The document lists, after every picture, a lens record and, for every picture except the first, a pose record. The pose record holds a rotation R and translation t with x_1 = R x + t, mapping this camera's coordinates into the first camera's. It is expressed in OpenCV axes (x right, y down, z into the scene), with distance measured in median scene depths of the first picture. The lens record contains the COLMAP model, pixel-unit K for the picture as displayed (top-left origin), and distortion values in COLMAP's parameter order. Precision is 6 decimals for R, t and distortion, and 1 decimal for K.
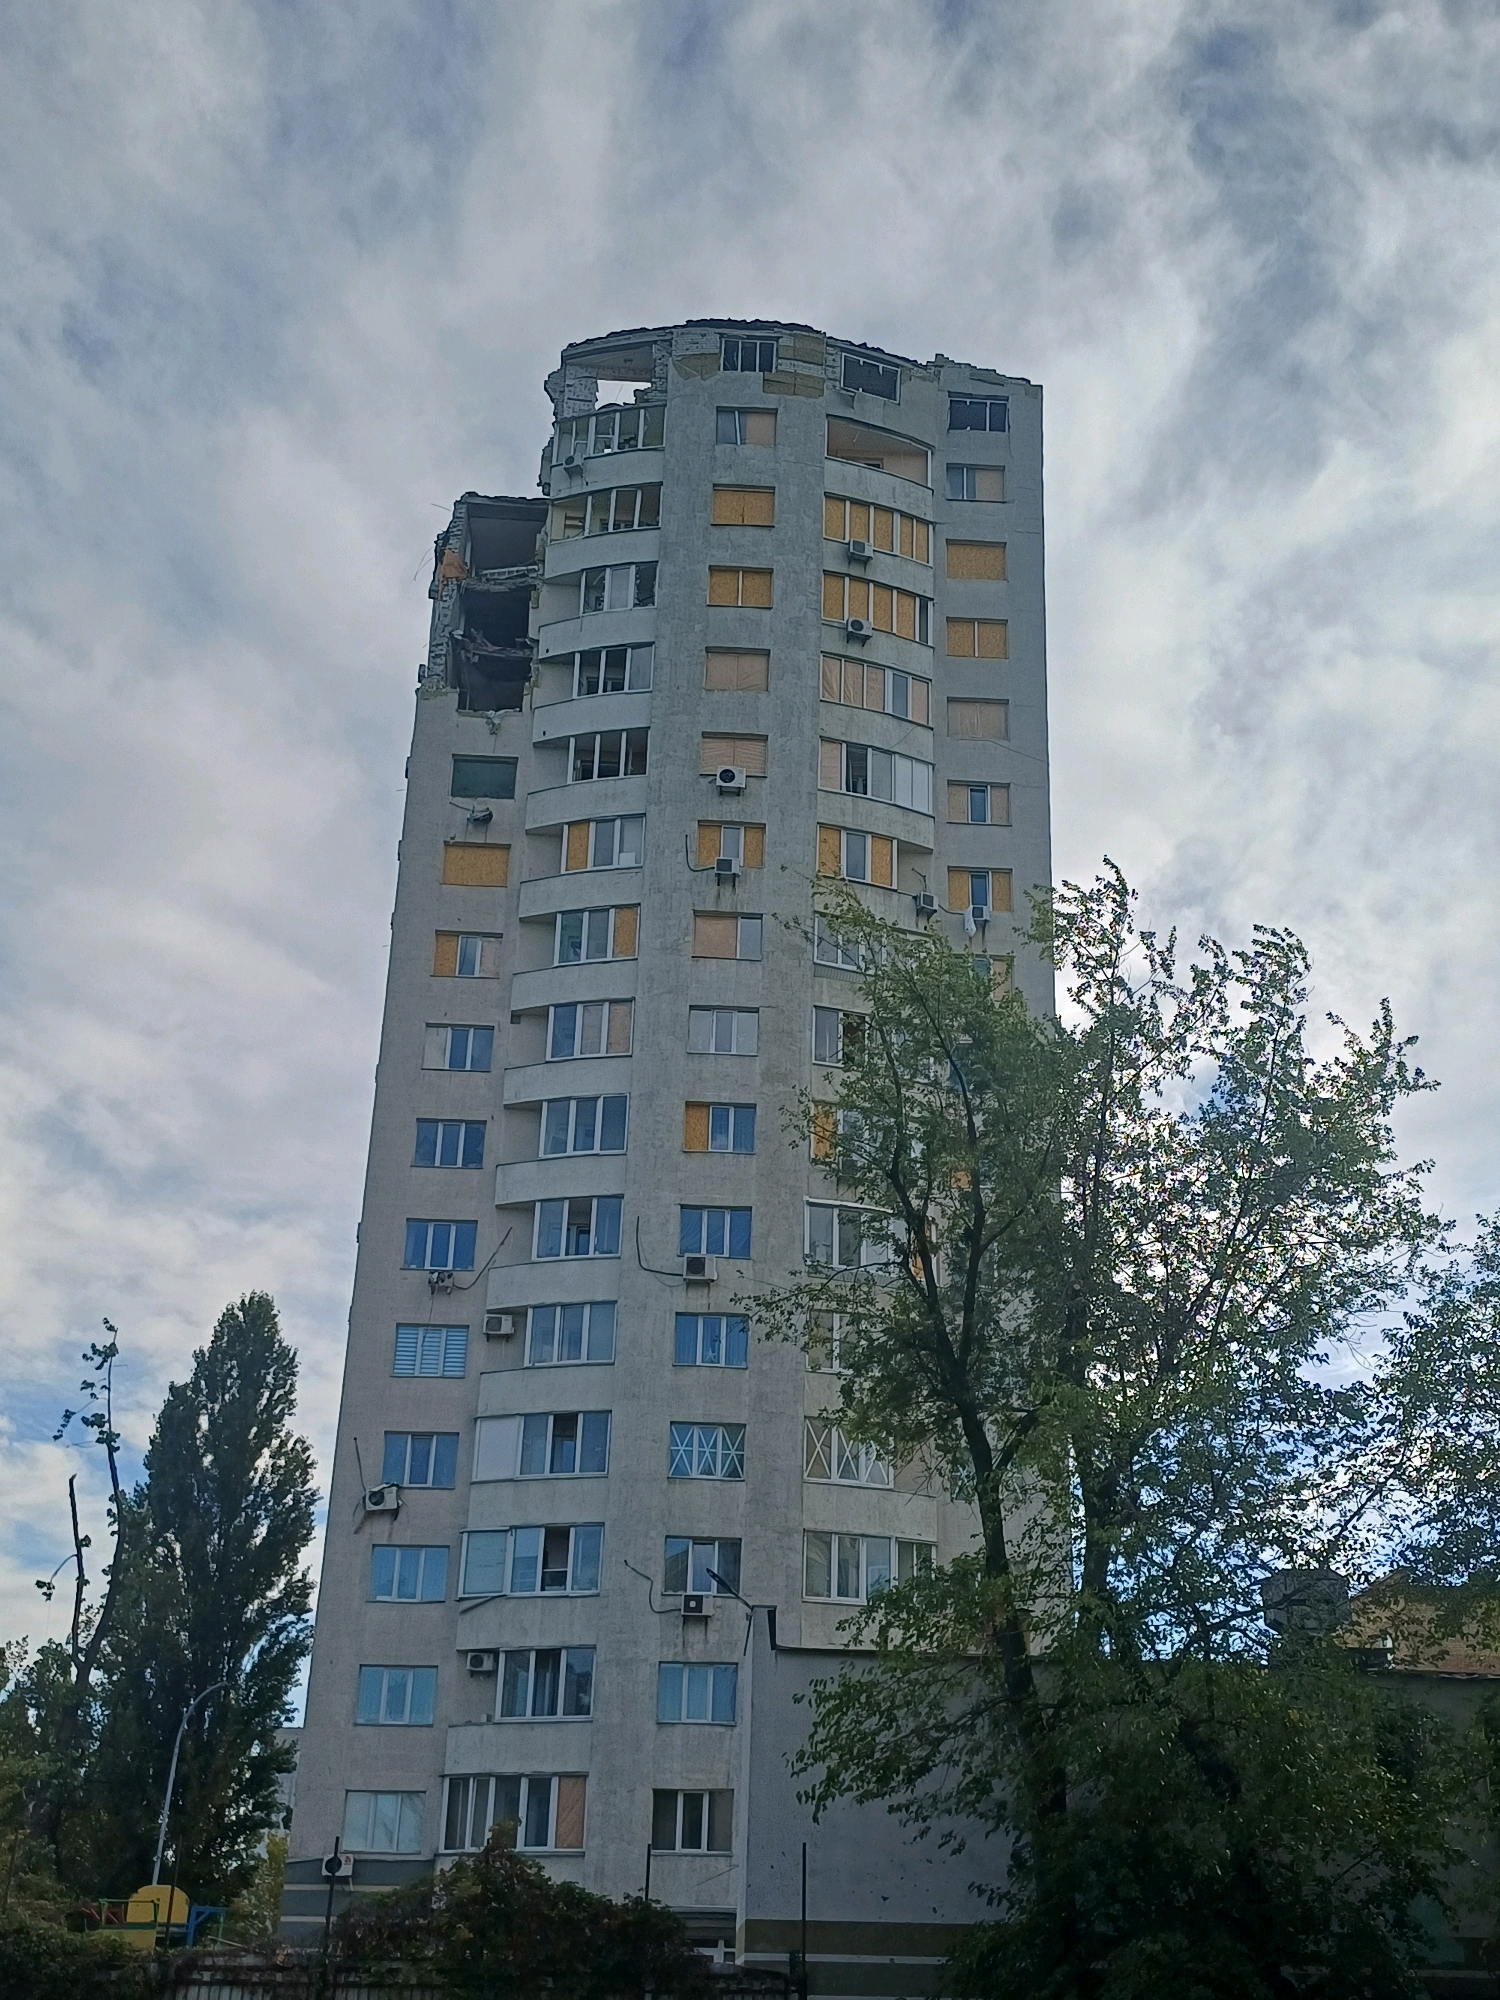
lens RADIAL K [[2224.9, 0, 752.5], [0, 2224.9, 1025.0], [0, 0, 1]] dist [0.077438, -0.050079]
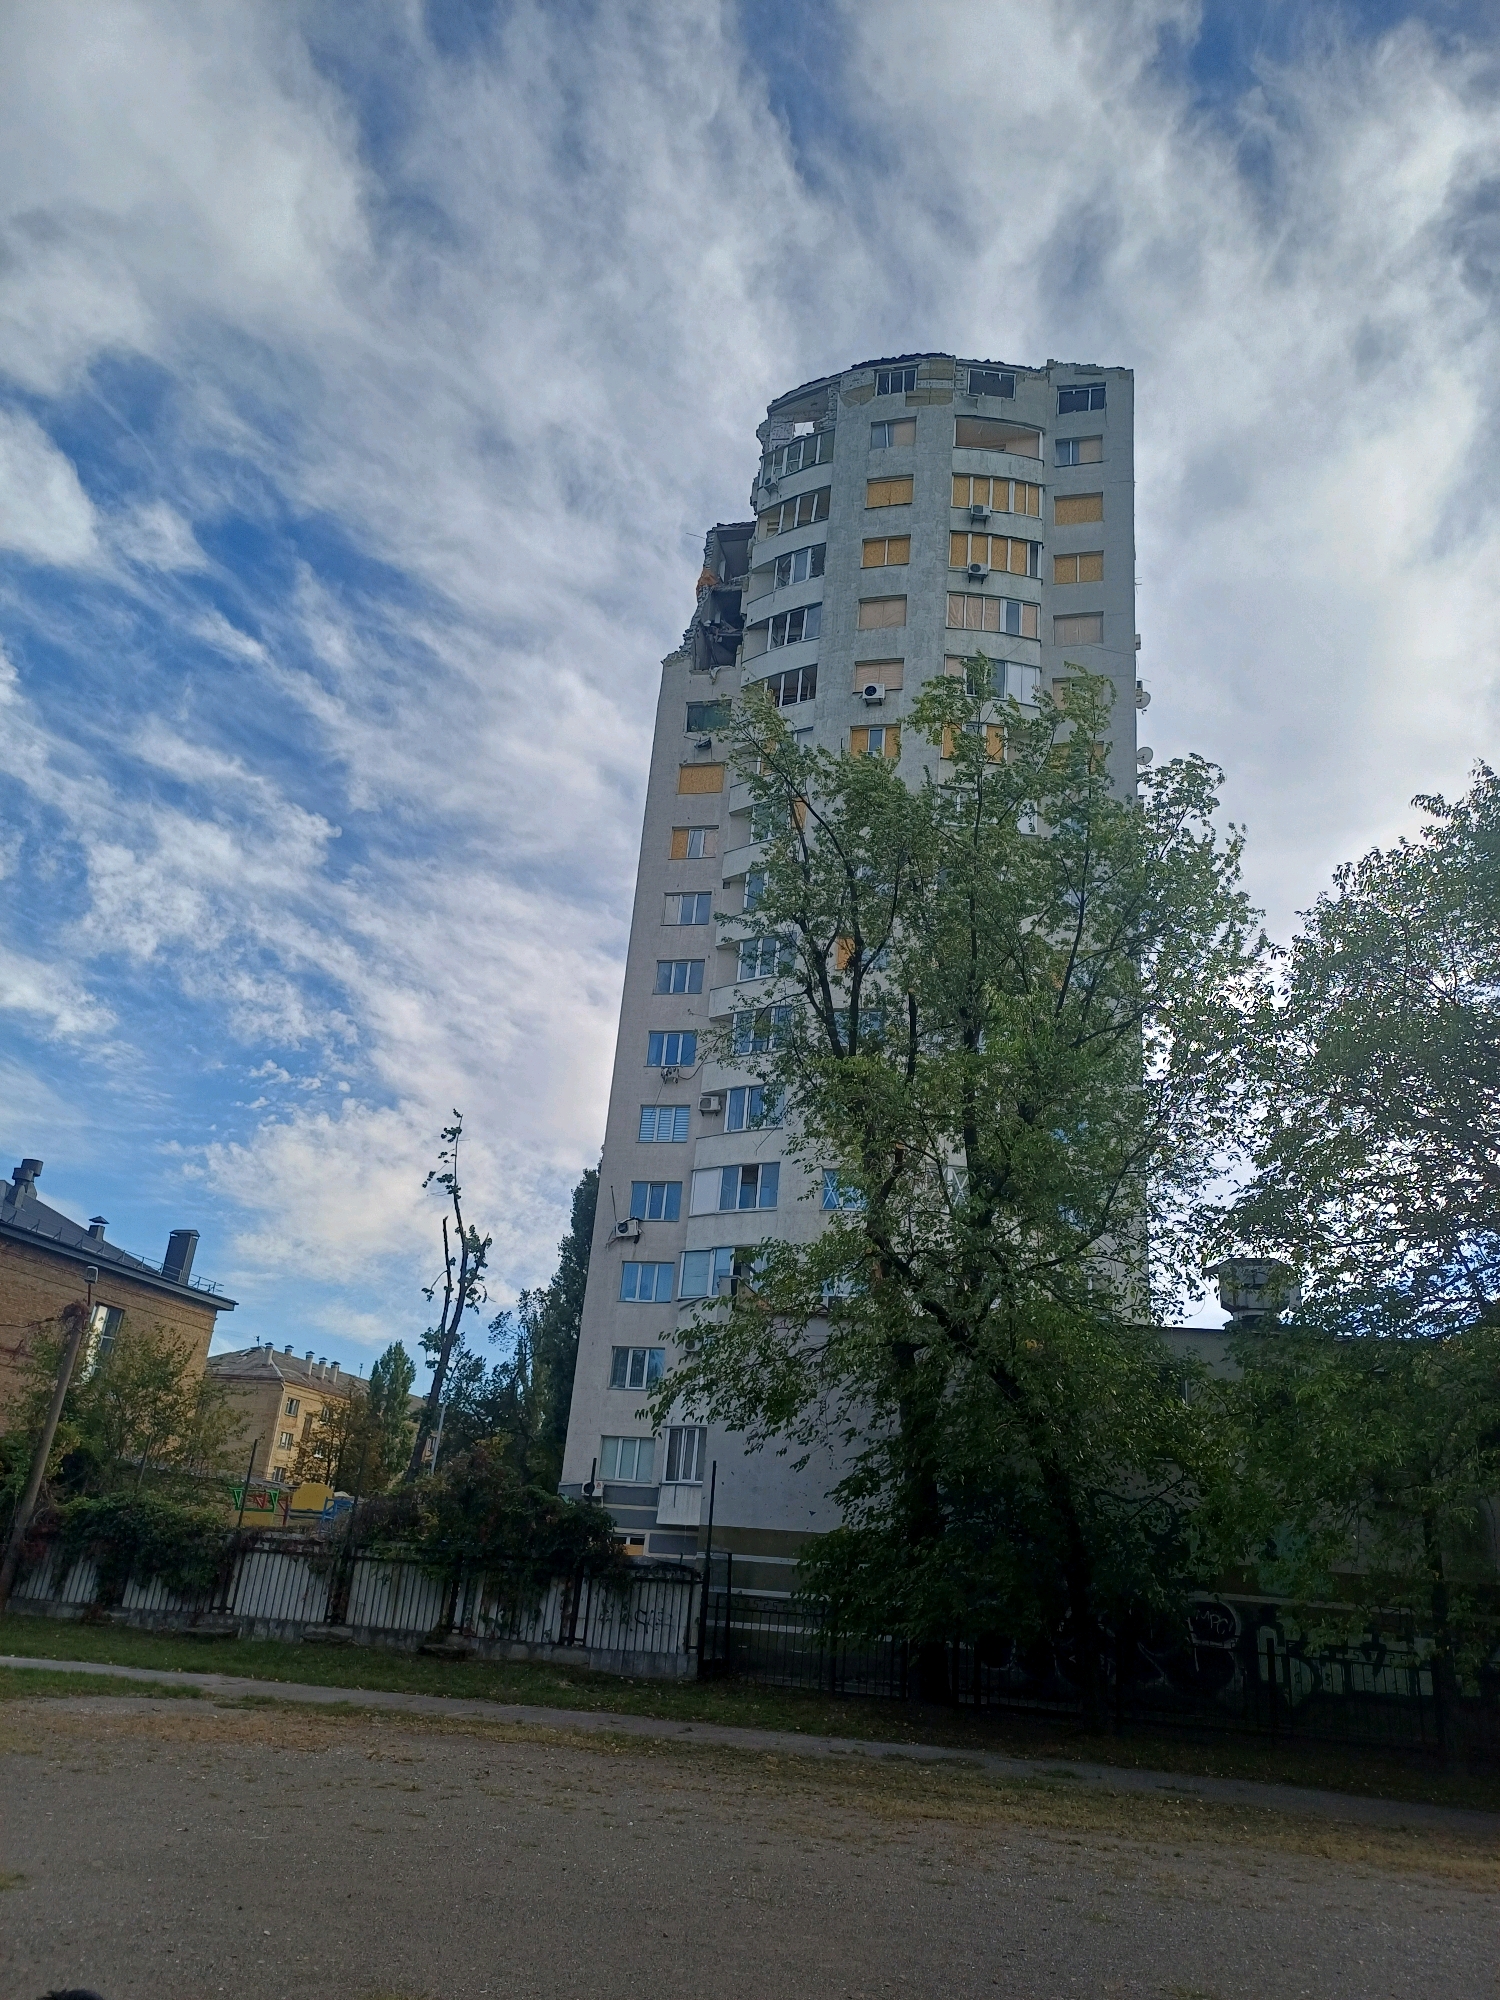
lens RADIAL K [[1468.0, 0, 750.0], [0, 1468.0, 1000.0], [0, 0, 1]] dist [0.062120, -0.053286]
pose [[0.959131, -0.057180, -0.277124, 0.150446], [0.063391, 0.997898, 0.013496, 0.055105], [0.275770, -0.030512, 0.960739, 0.128435]]
